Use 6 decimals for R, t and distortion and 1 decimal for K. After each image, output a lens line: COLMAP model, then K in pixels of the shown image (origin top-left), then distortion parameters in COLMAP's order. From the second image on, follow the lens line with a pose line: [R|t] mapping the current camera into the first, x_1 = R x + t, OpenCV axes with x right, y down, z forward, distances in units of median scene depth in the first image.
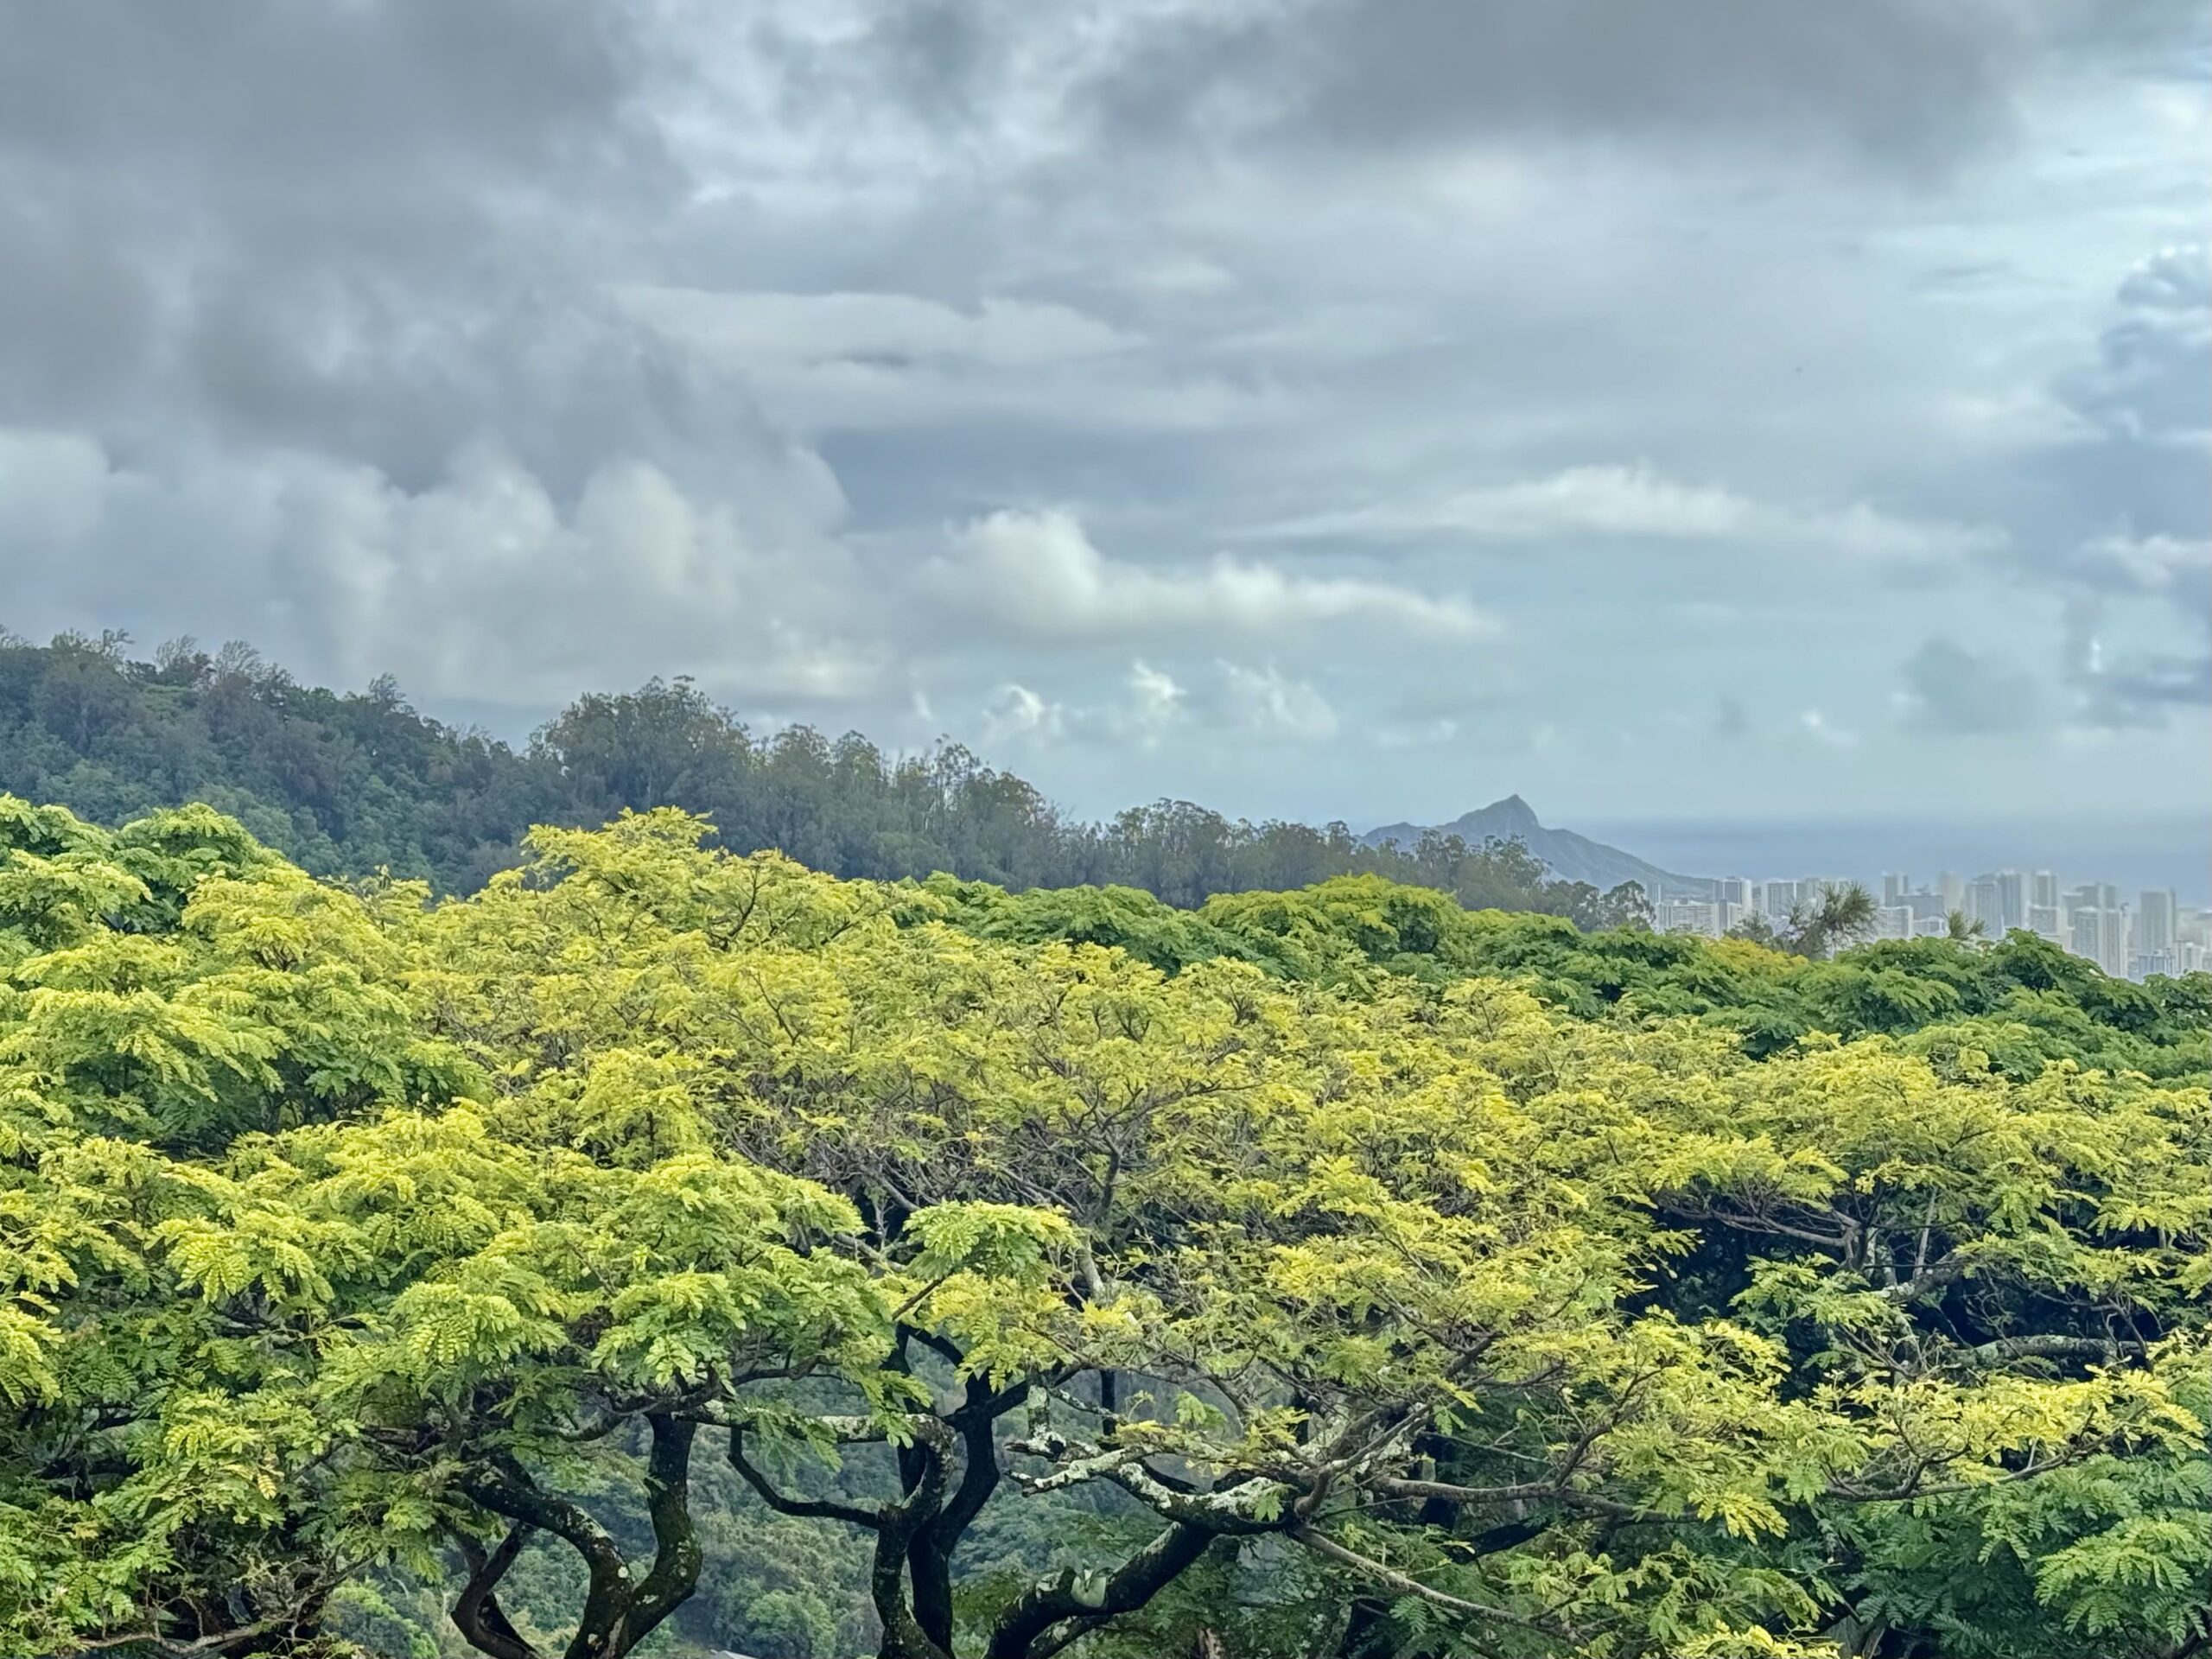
lens RADIAL K [[4016.1, 0, 1106.0], [0, 4016.1, 829.5], [0, 0, 1]] dist [0.098168, 0.085853]
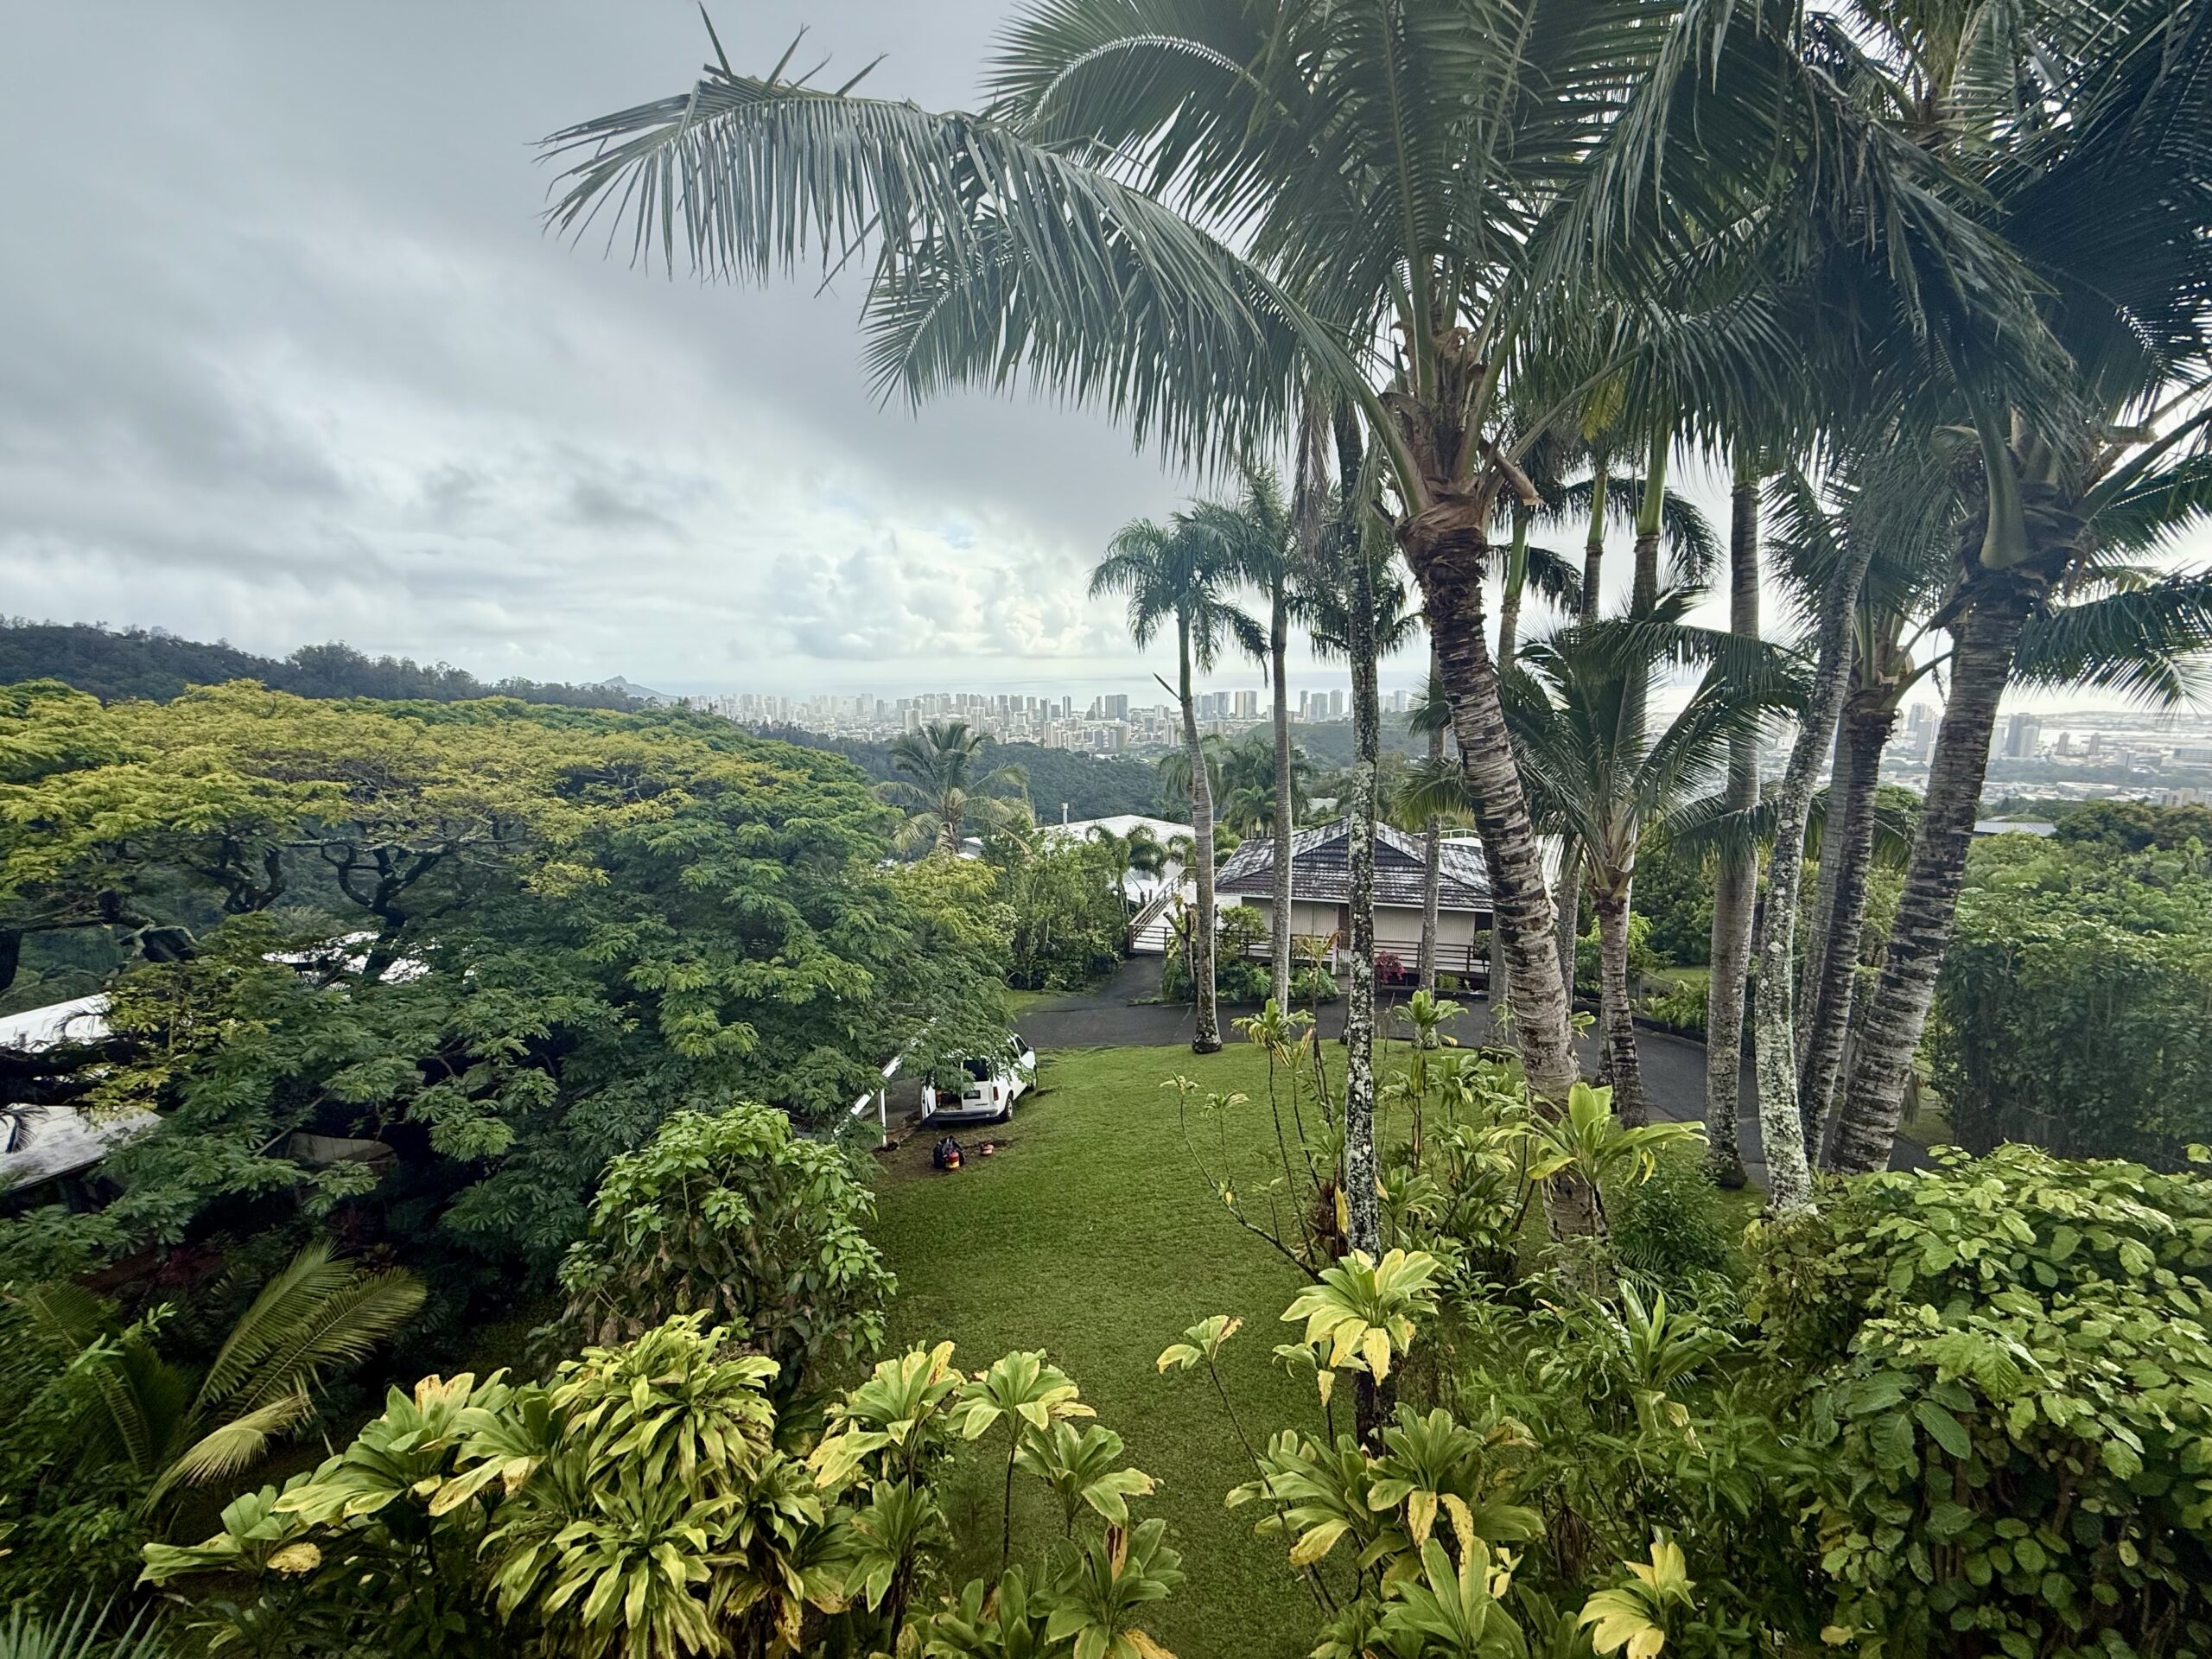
lens RADIAL K [[875.2, 0, 1106.0], [0, 875.2, 829.5], [0, 0, 1]] dist [0.000356, 0.000092]
pose [[0.824556, -0.097191, 0.557370, 0.104559], [0.004257, 0.986173, 0.165665, 0.001013], [-0.565764, -0.134227, 0.813569, -0.118285]]
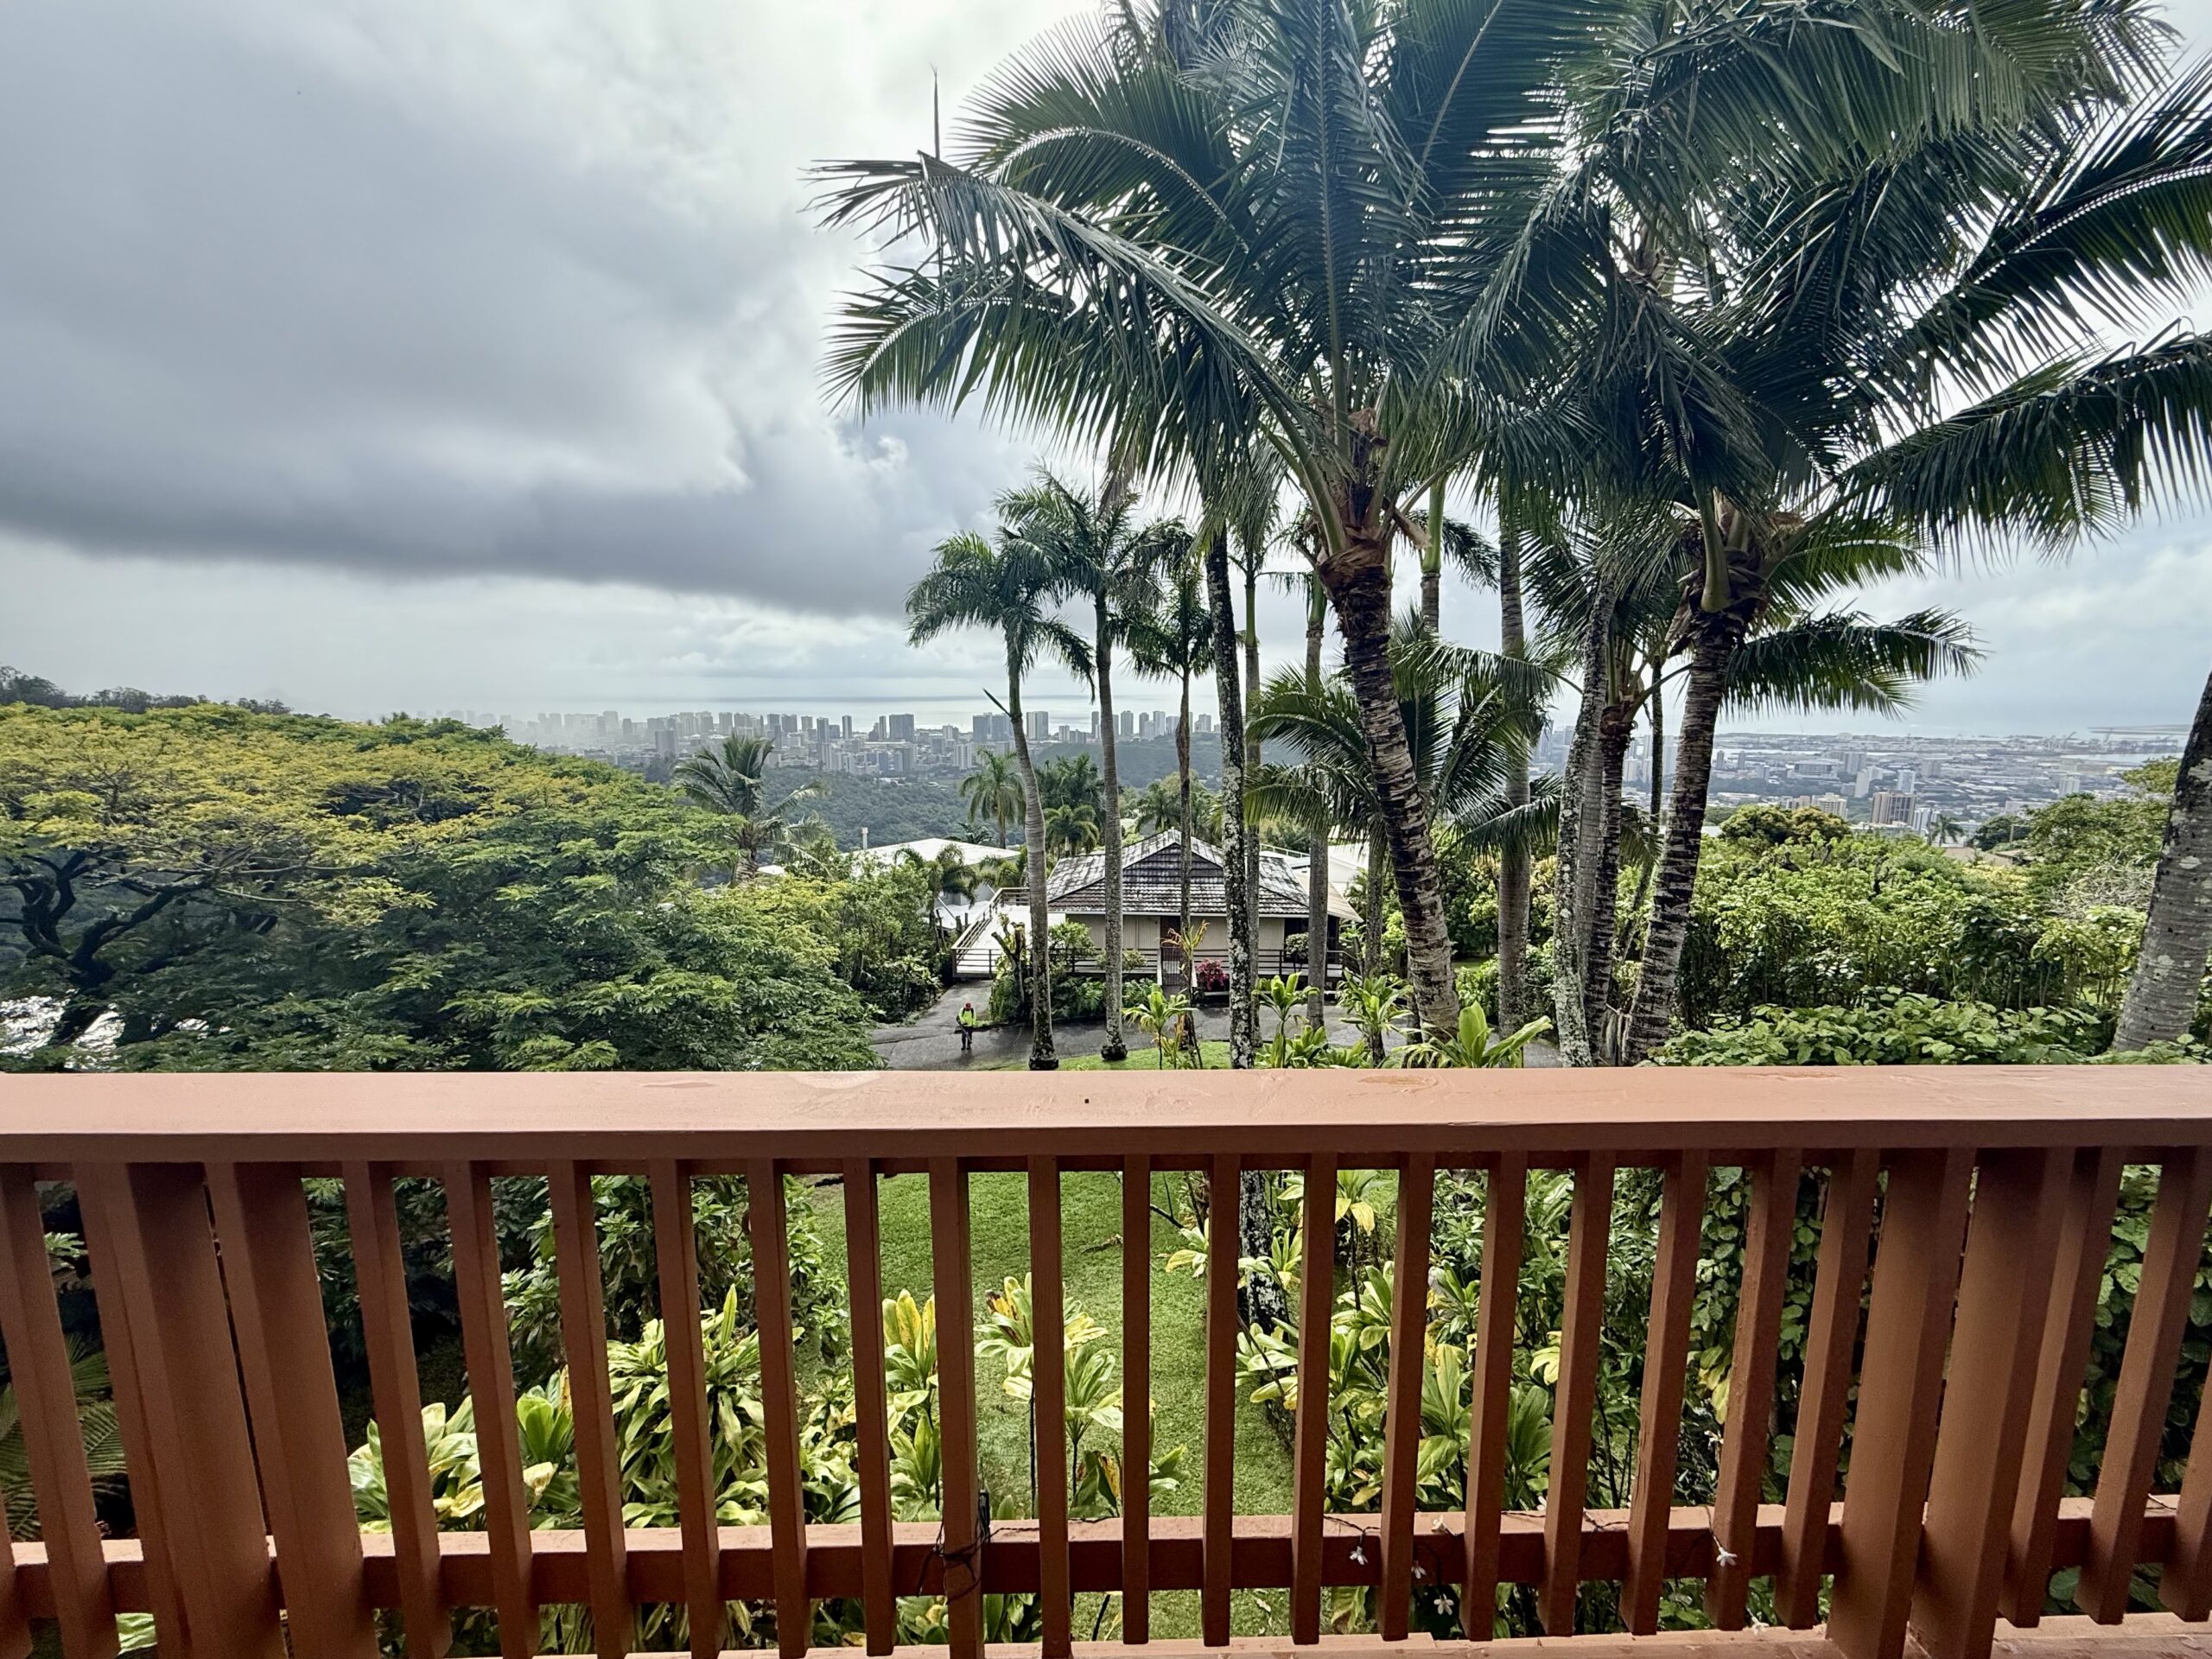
lens RADIAL K [[907.8, 0, 1113.3], [0, 907.8, 834.3], [0, 0, 1]] dist [-0.000778, -0.000420]
pose [[0.667387, -0.103358, 0.737504, -0.004126], [-0.005837, 0.989566, 0.143965, 0.008808], [-0.744688, -0.100385, 0.659820, -0.113980]]
